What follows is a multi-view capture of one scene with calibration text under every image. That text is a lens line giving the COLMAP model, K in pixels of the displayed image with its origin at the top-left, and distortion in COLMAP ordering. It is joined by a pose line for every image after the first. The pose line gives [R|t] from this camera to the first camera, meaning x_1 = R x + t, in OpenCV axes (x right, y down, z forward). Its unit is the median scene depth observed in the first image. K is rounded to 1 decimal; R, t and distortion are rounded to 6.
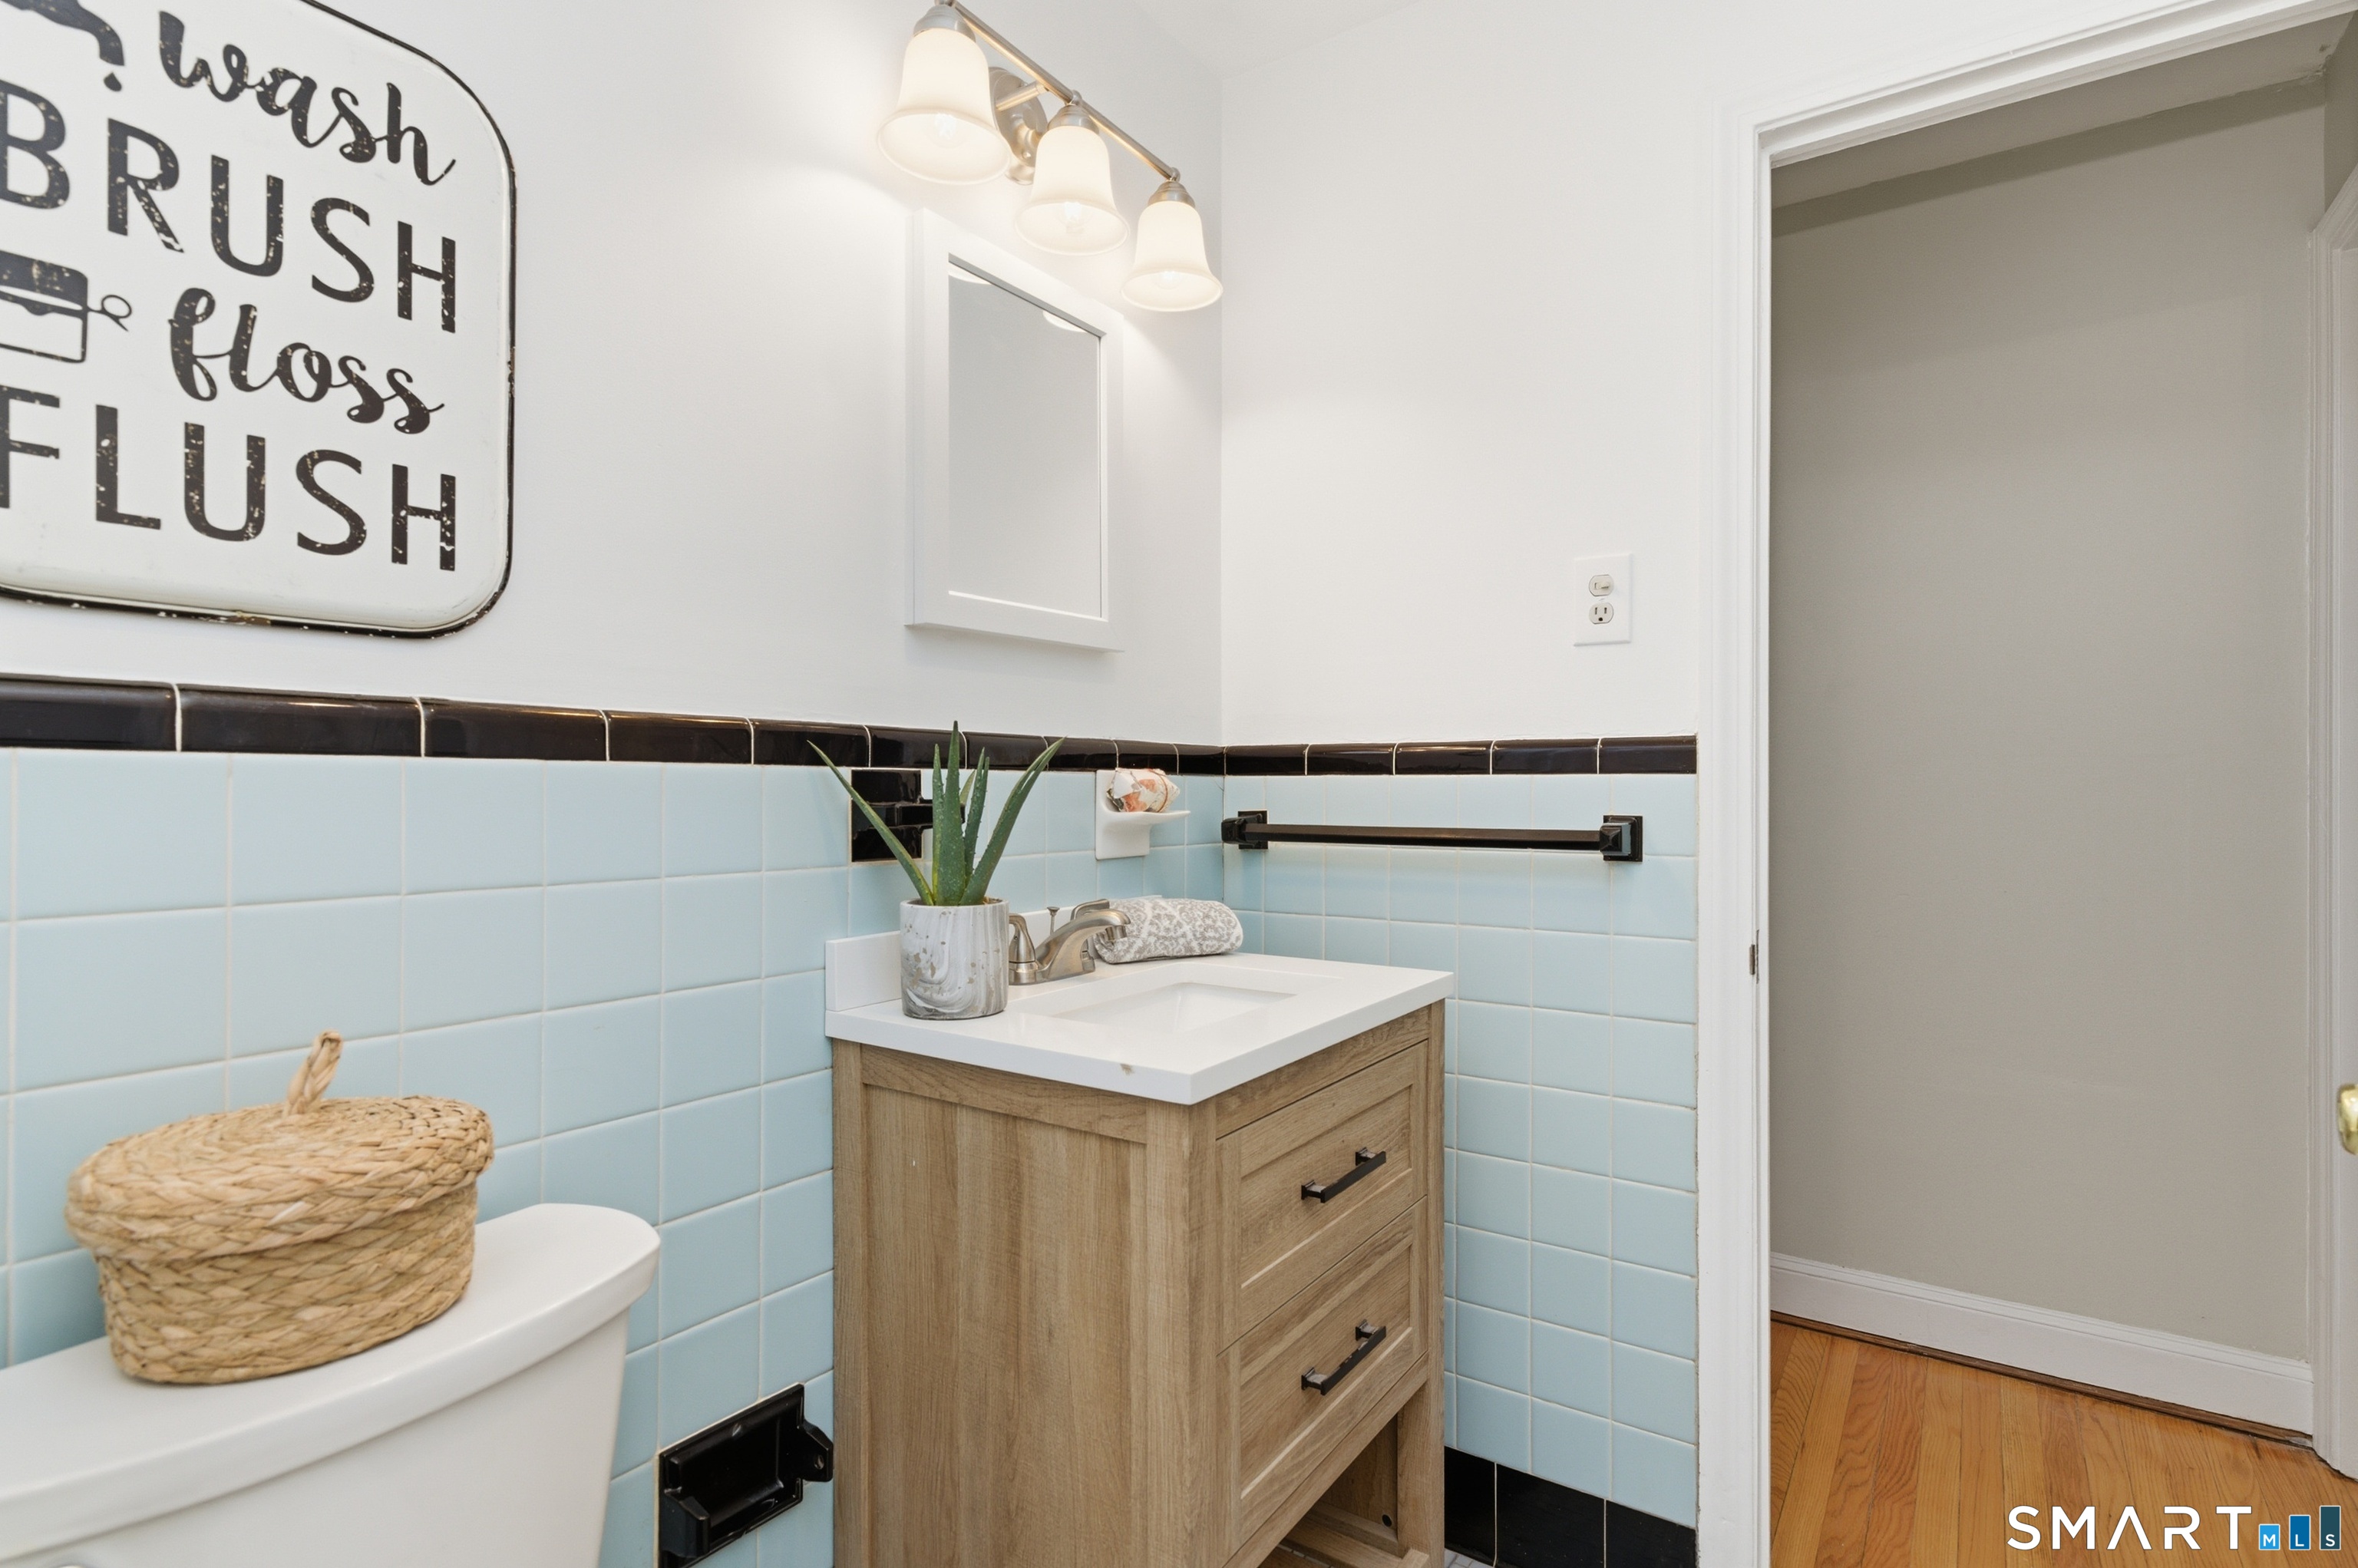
lens RADIAL K [[1148.7, 0, 1168.7], [0, 1148.7, 792.1], [0, 0, 1]] dist [-0.003556, 0.001746]
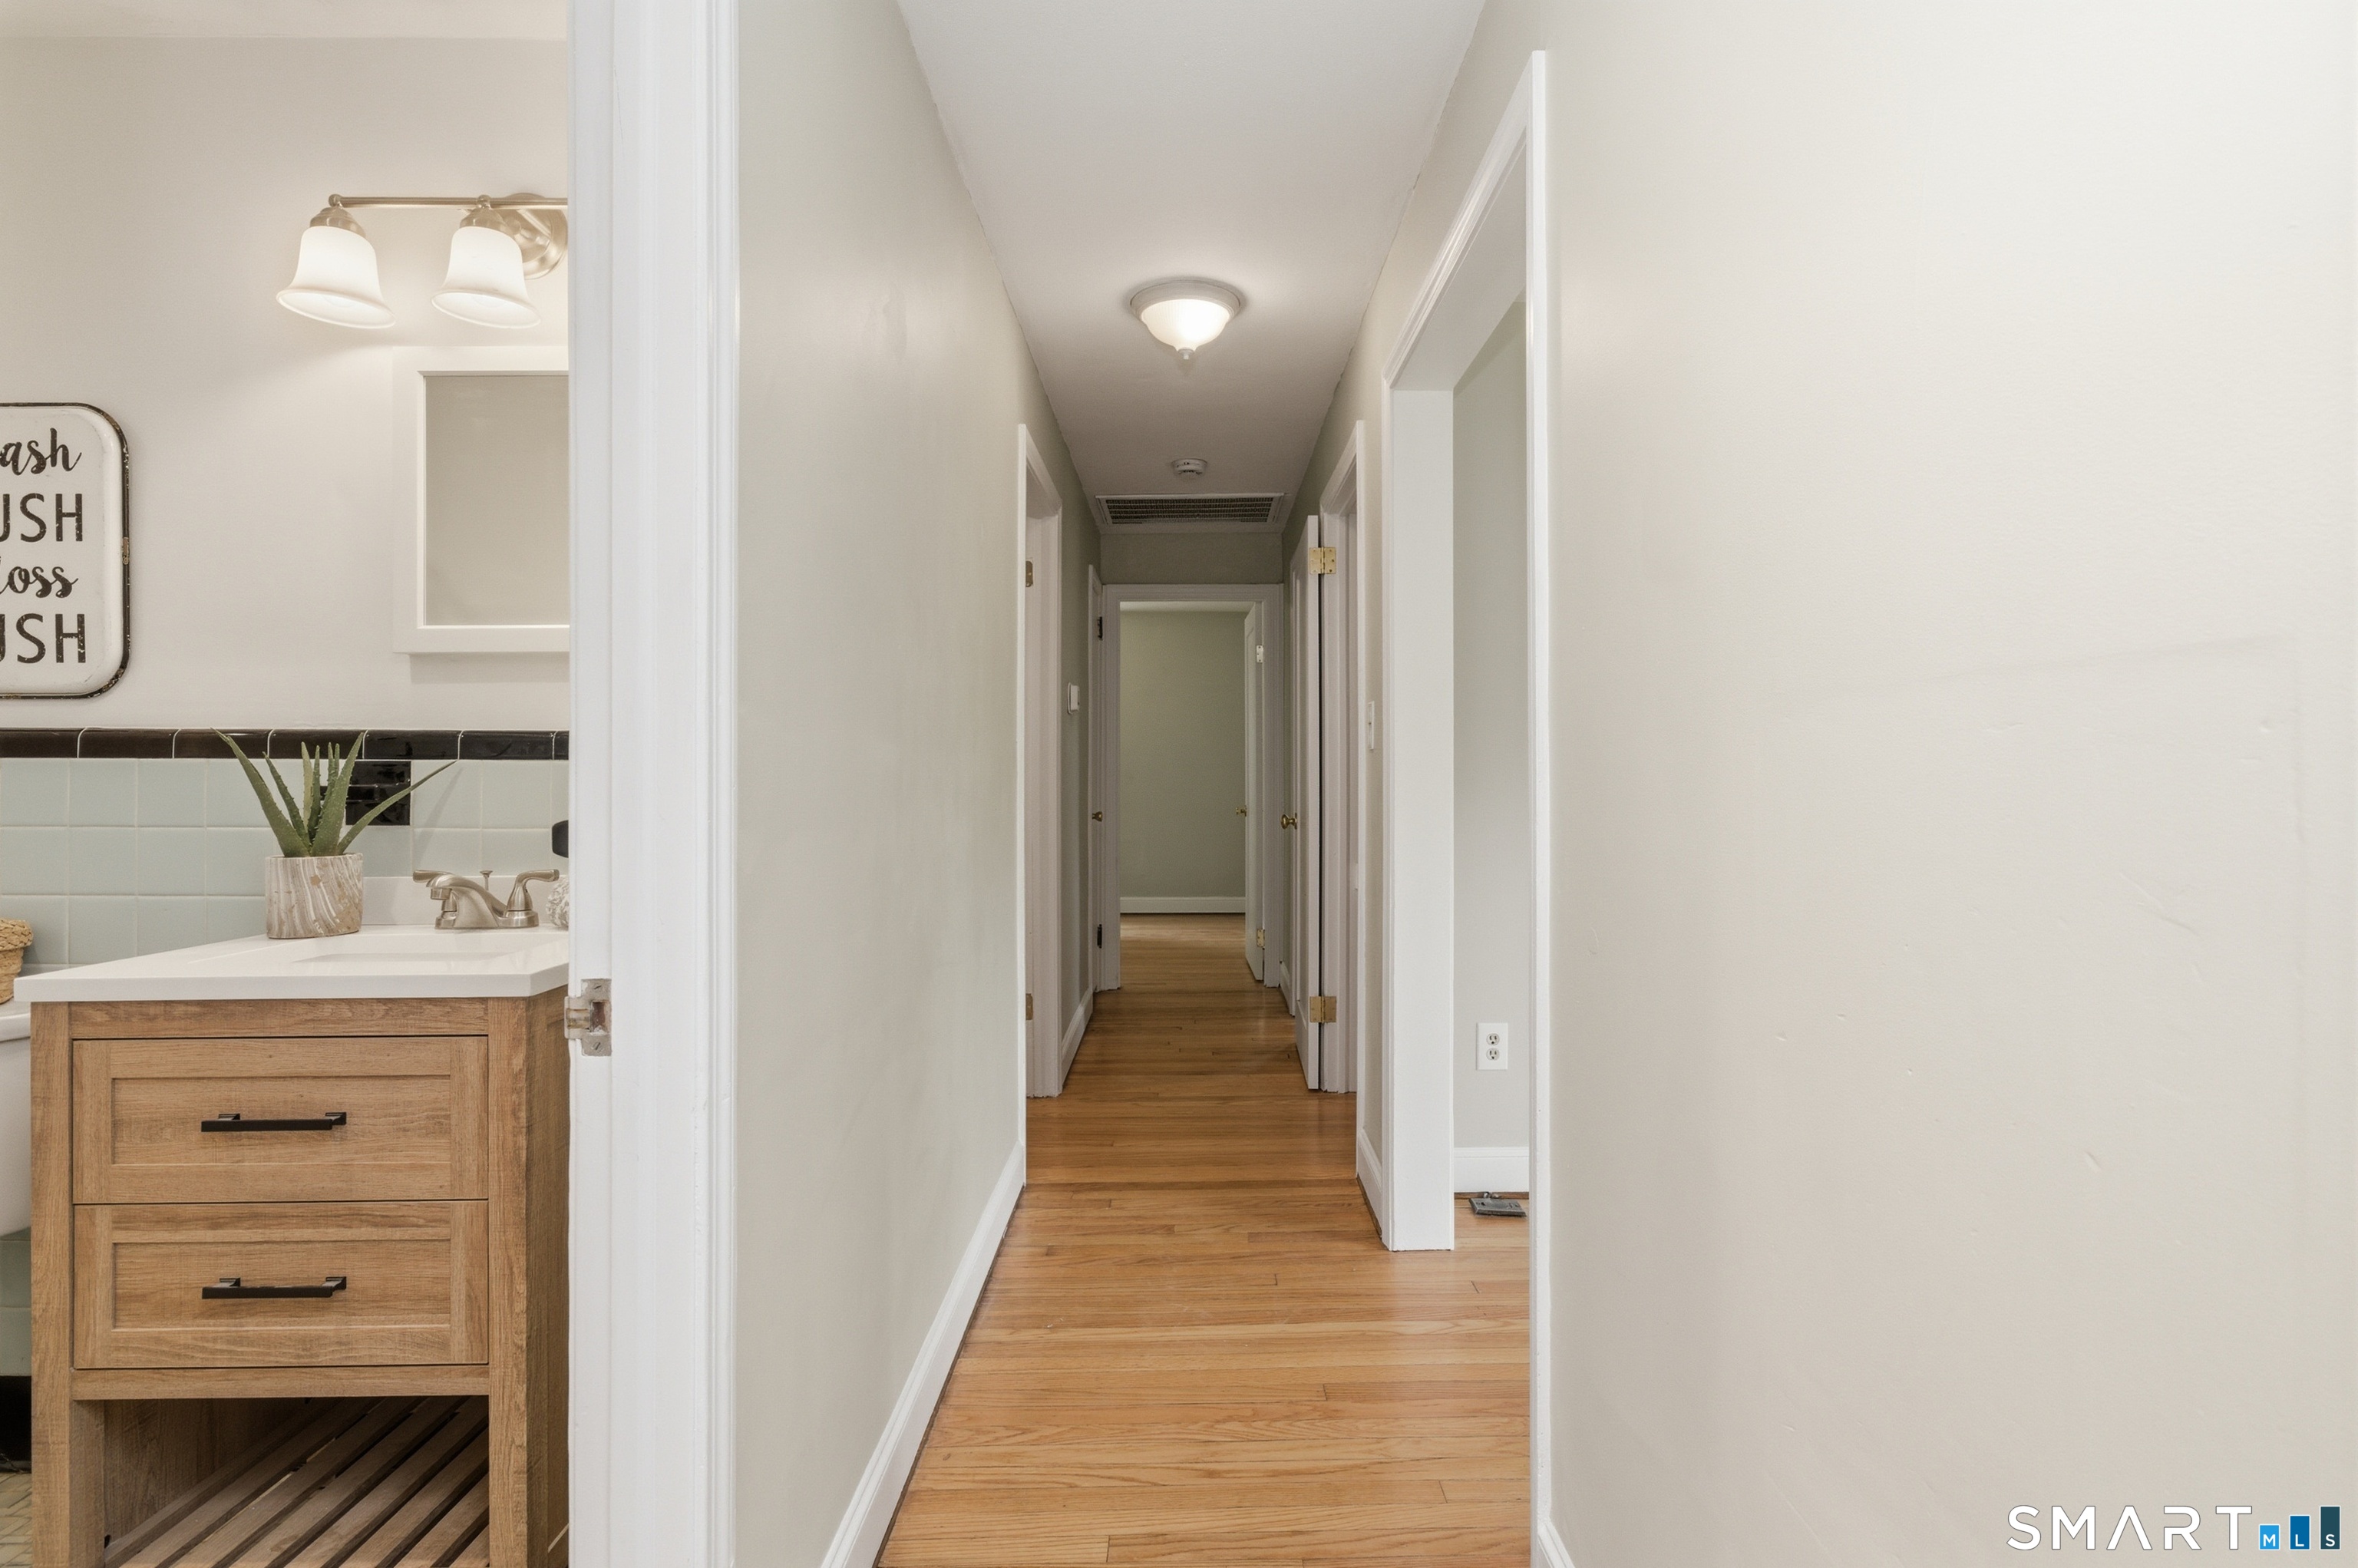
lens RADIAL K [[1148.7, 0, 1187.1], [0, 1148.7, 758.8], [0, 0, 1]] dist [-0.003556, 0.001746]
pose [[0.579344, -0.011793, -0.814998, 2.121547], [0.000136, 0.999897, -0.014371, -0.001250], [0.815083, 0.008215, 0.579286, 1.452662]]
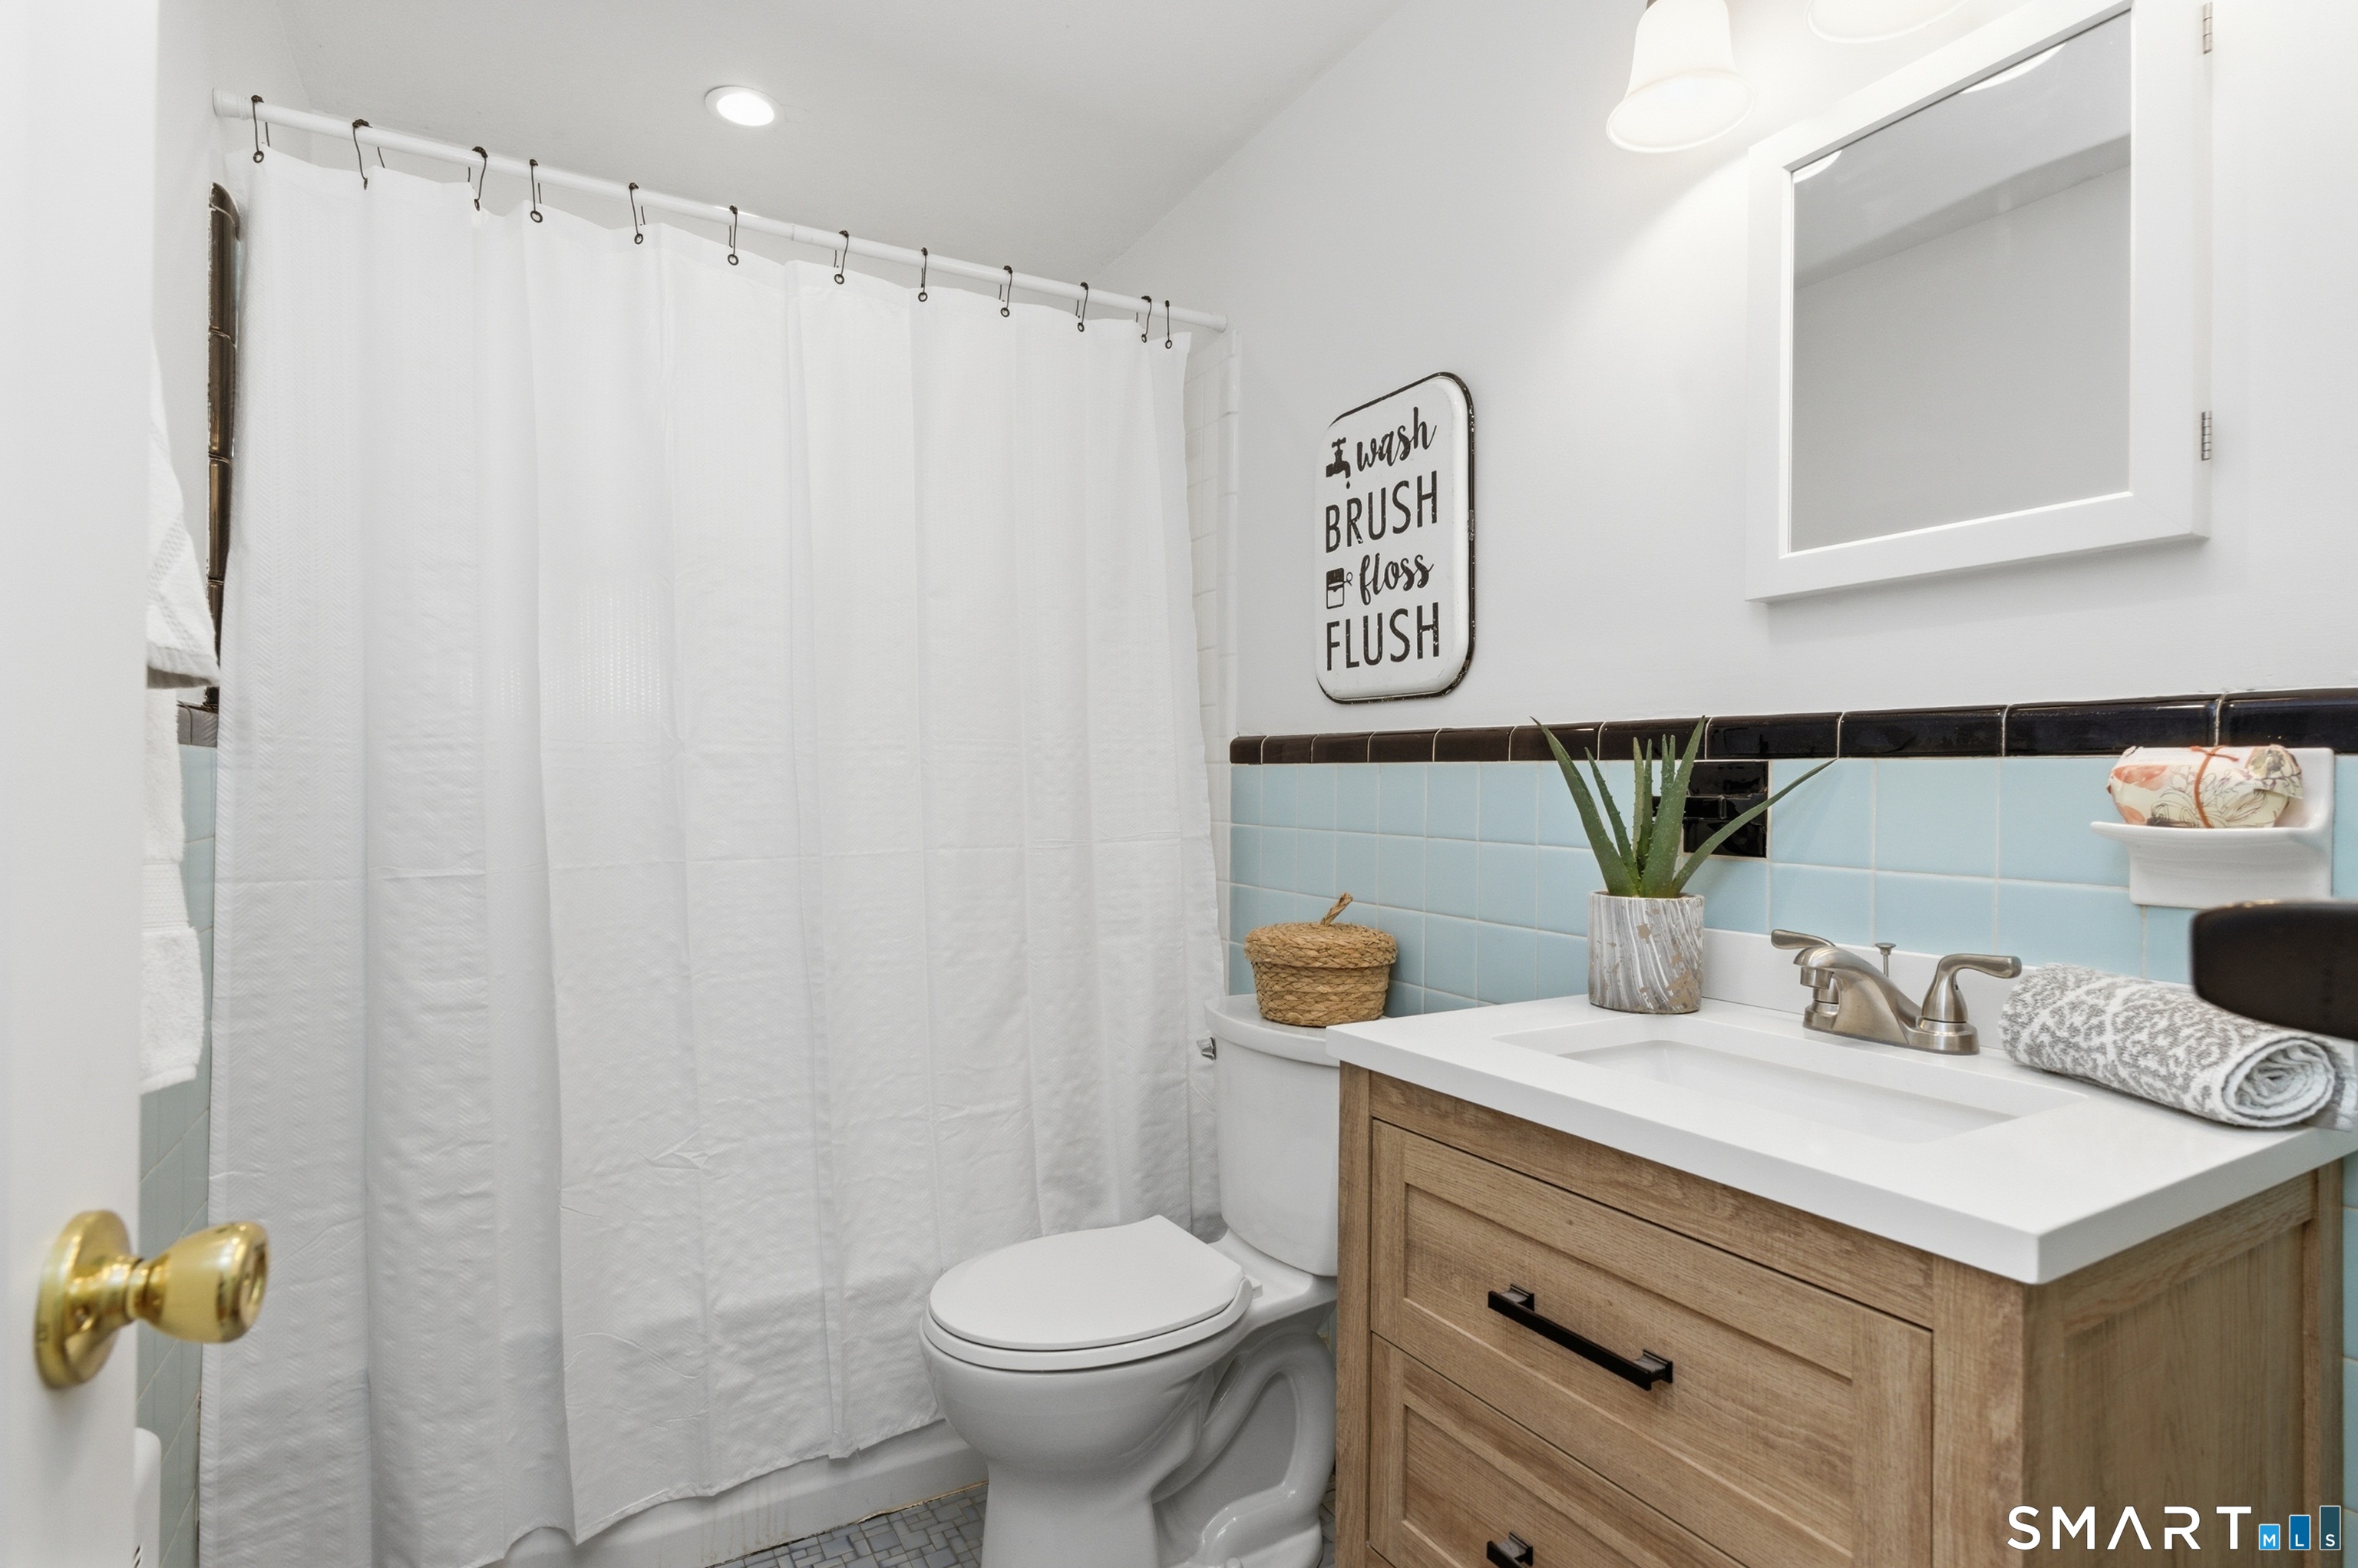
lens RADIAL K [[1148.7, 0, 1236.2], [0, 1148.7, 785.3], [0, 0, 1]] dist [-0.003556, 0.001746]
pose [[-0.384770, -0.003977, -0.923004, 1.173834], [-0.014839, 0.999888, 0.001878, 0.008368], [0.922893, 0.014419, -0.384786, 1.451219]]
